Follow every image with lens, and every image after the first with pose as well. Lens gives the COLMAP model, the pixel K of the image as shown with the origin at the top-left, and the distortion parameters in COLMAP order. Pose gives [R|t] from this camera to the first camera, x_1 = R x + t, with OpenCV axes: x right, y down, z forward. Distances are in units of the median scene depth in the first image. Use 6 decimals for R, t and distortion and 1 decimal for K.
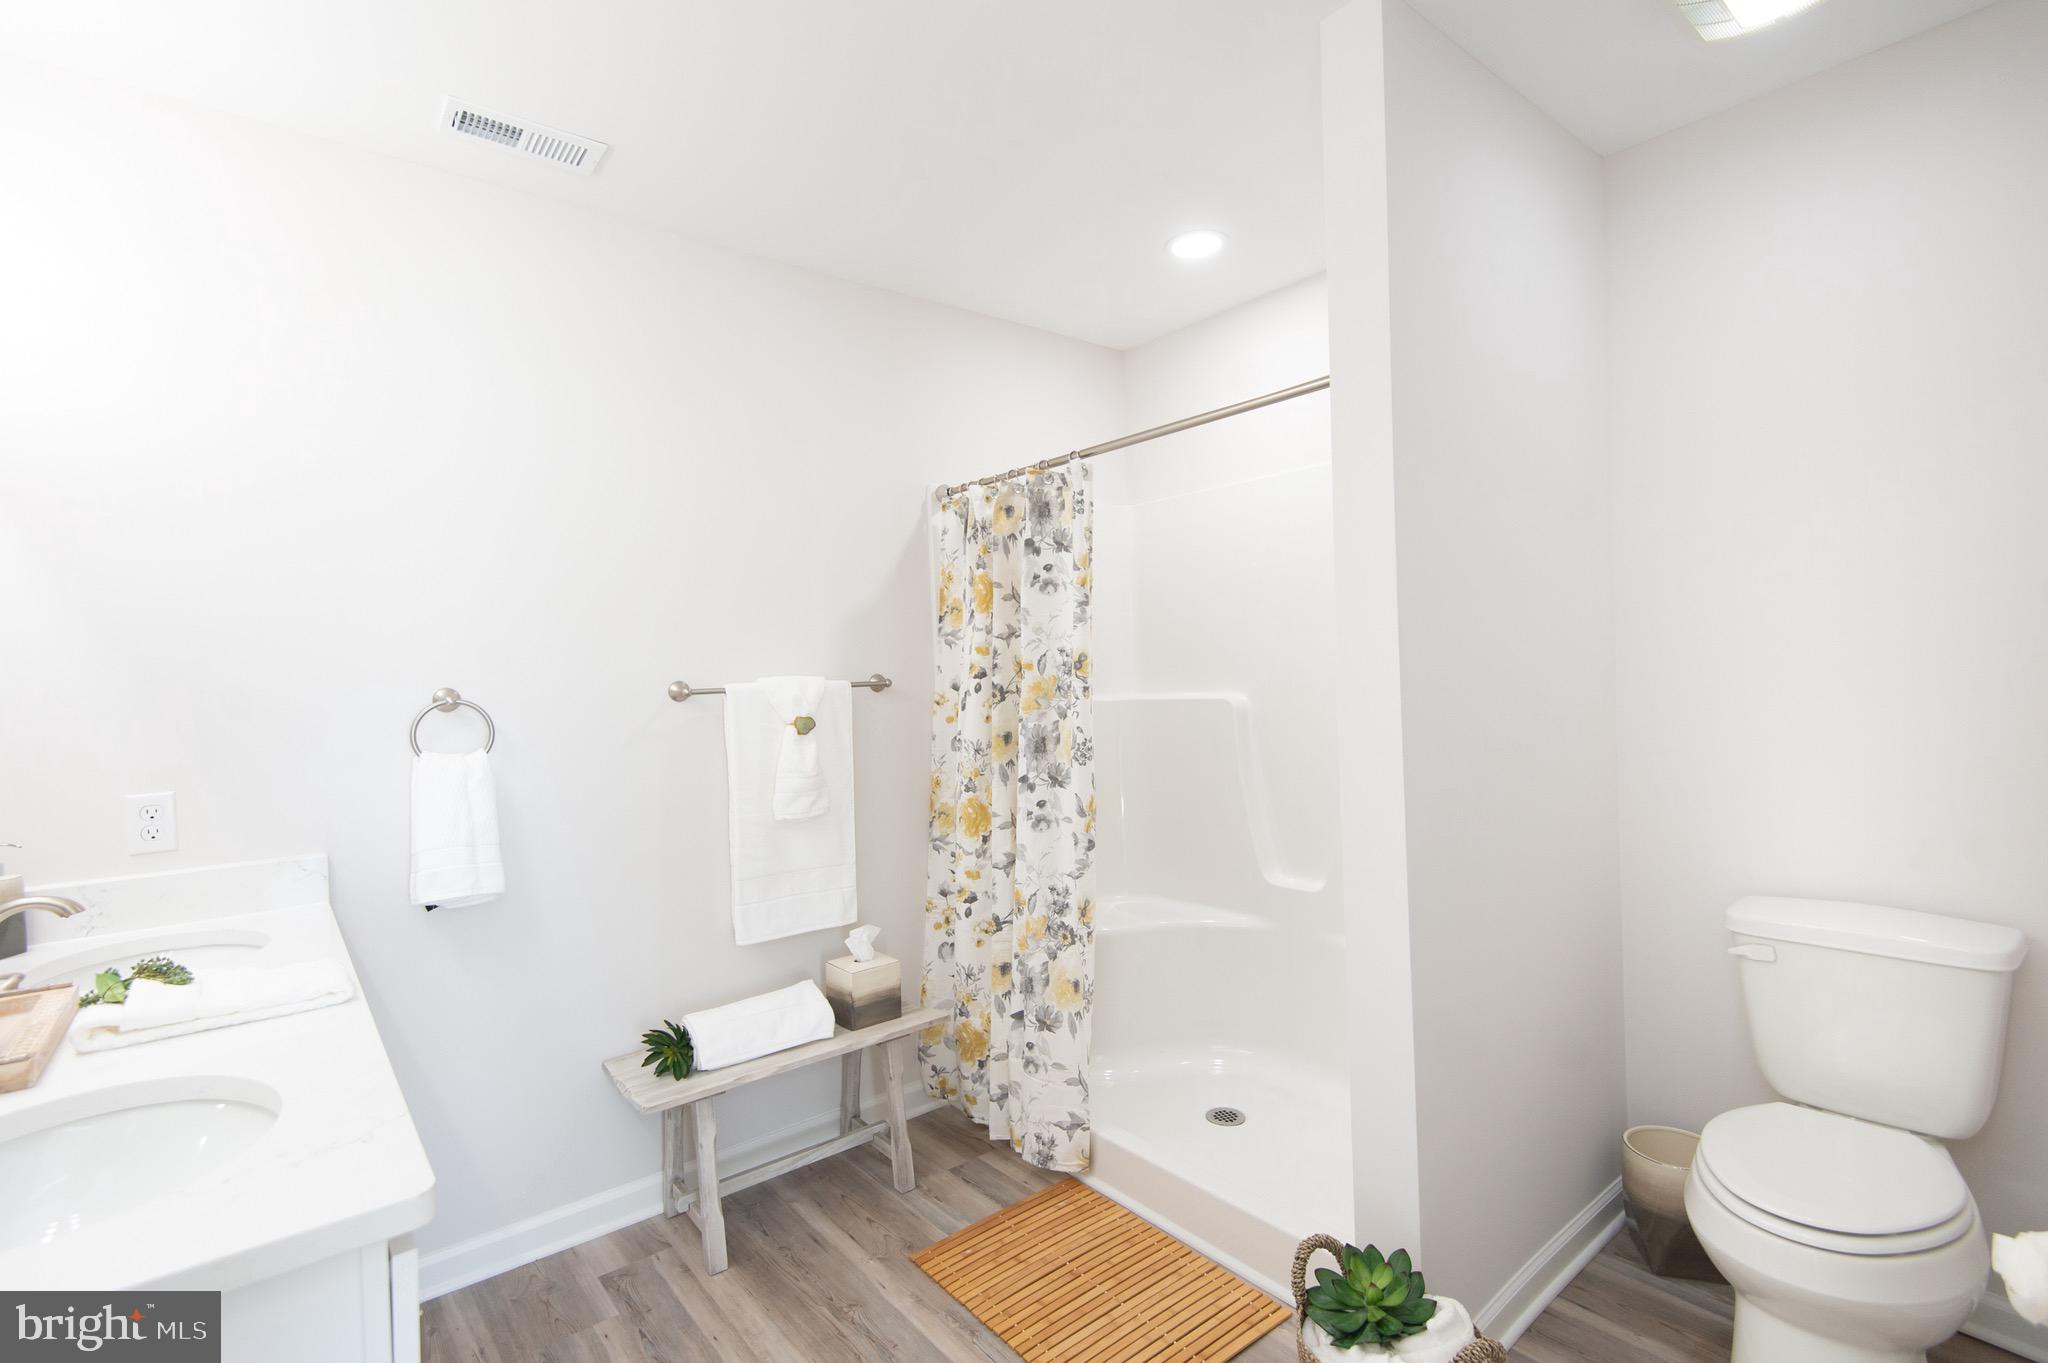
lens RADIAL K [[946.2, 0, 1024.1], [0, 946.2, 685.1], [0, 0, 1]] dist [0.032820, -0.016276]
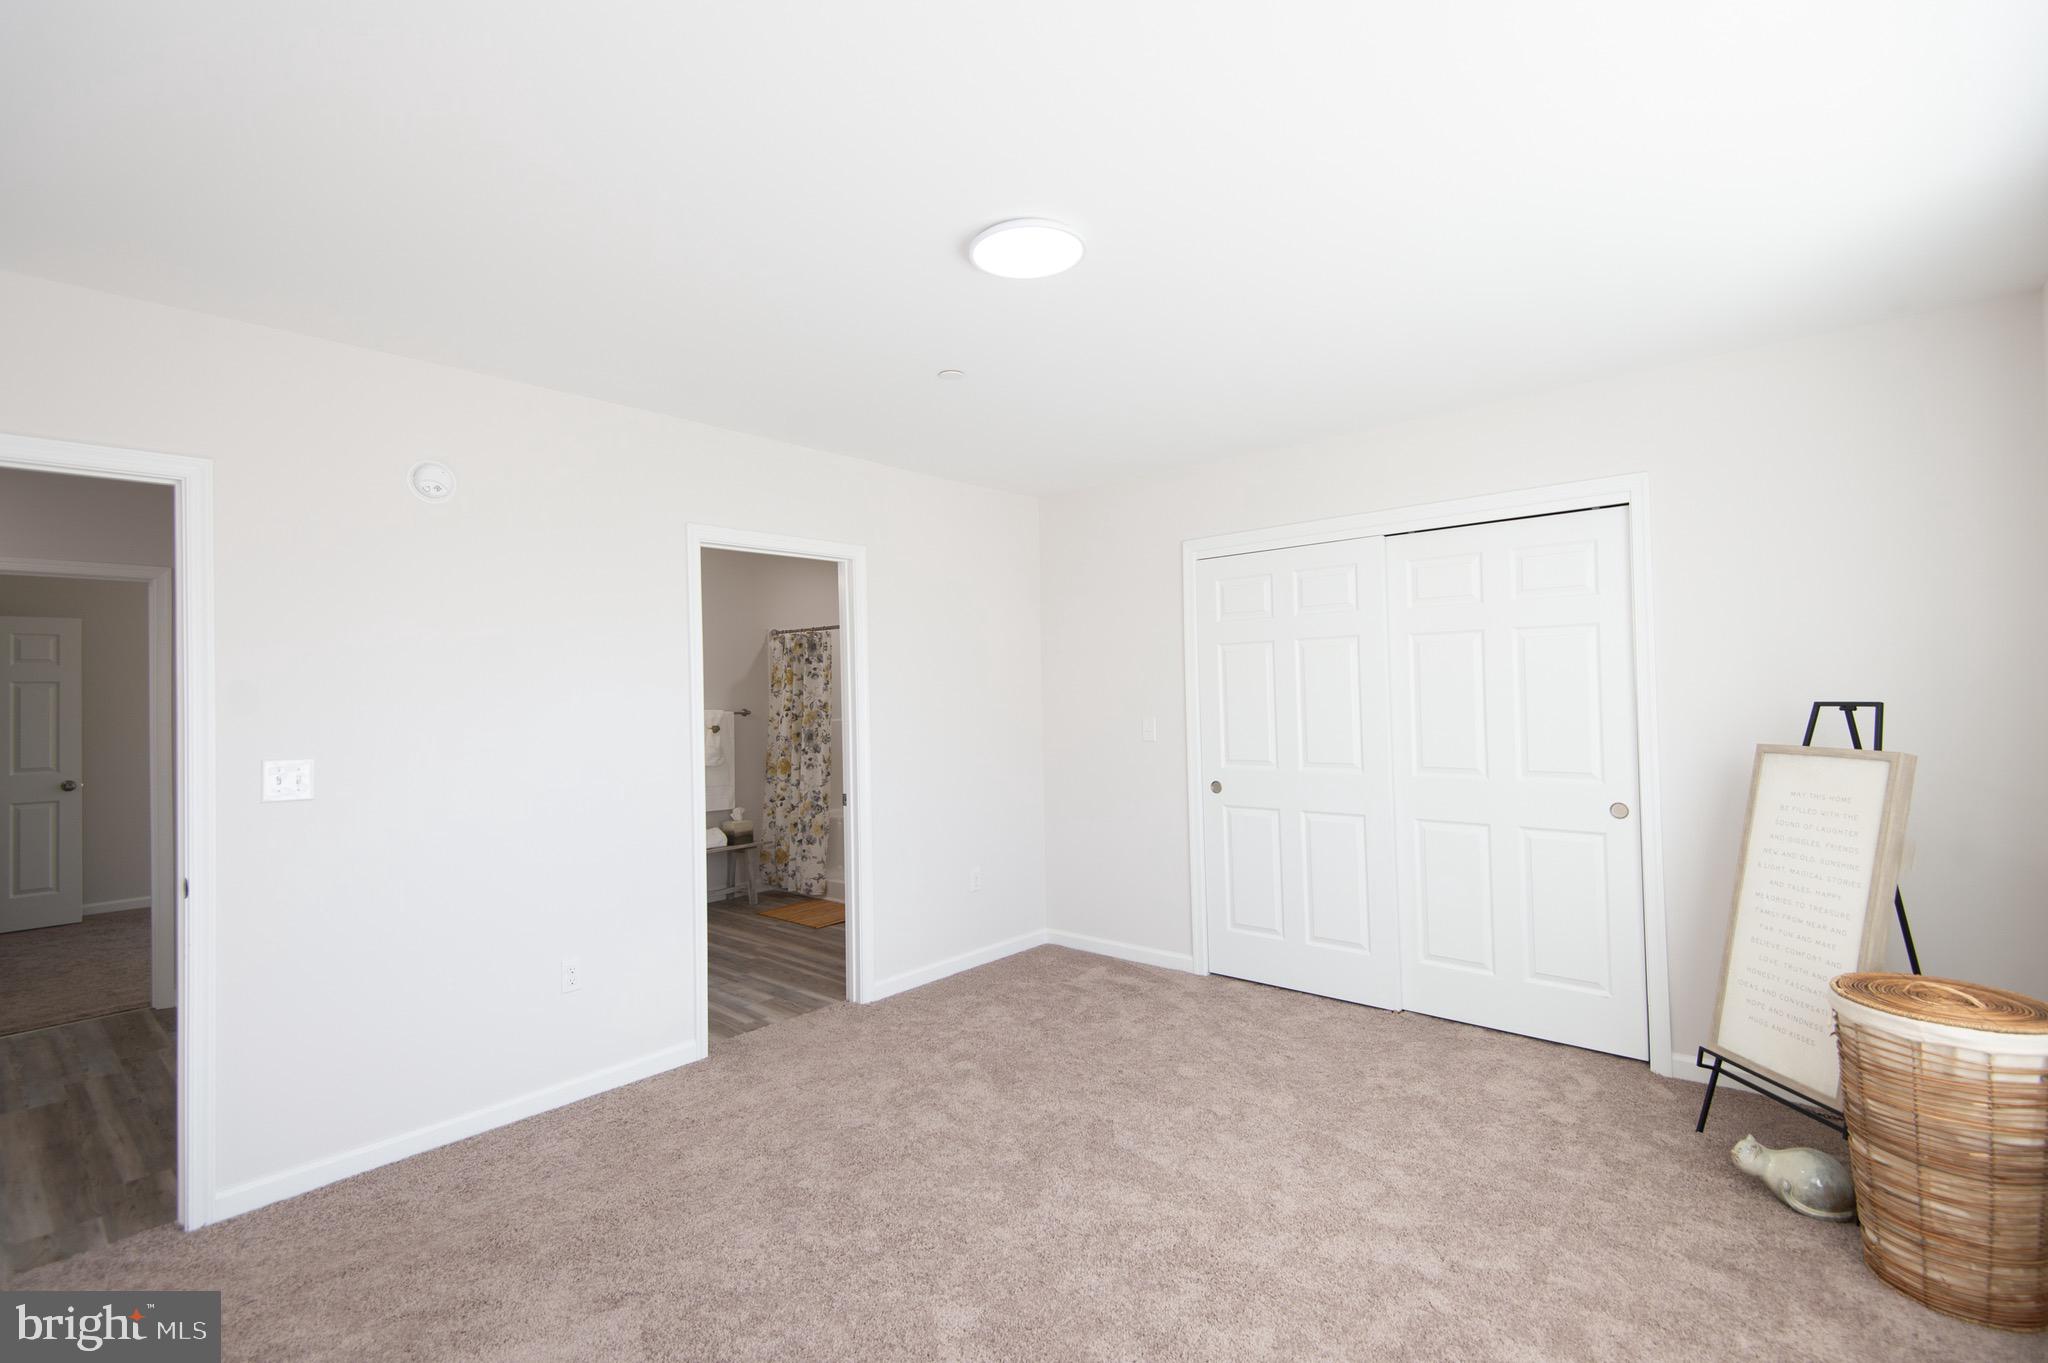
lens RADIAL K [[946.2, 0, 1031.1], [0, 946.2, 680.4], [0, 0, 1]] dist [0.032820, -0.016276]
pose [[0.986290, 0.011791, 0.164597, 0.180415], [-0.006767, 0.999495, -0.031051, -0.014859], [-0.164880, 0.029511, 0.985872, -1.634137]]
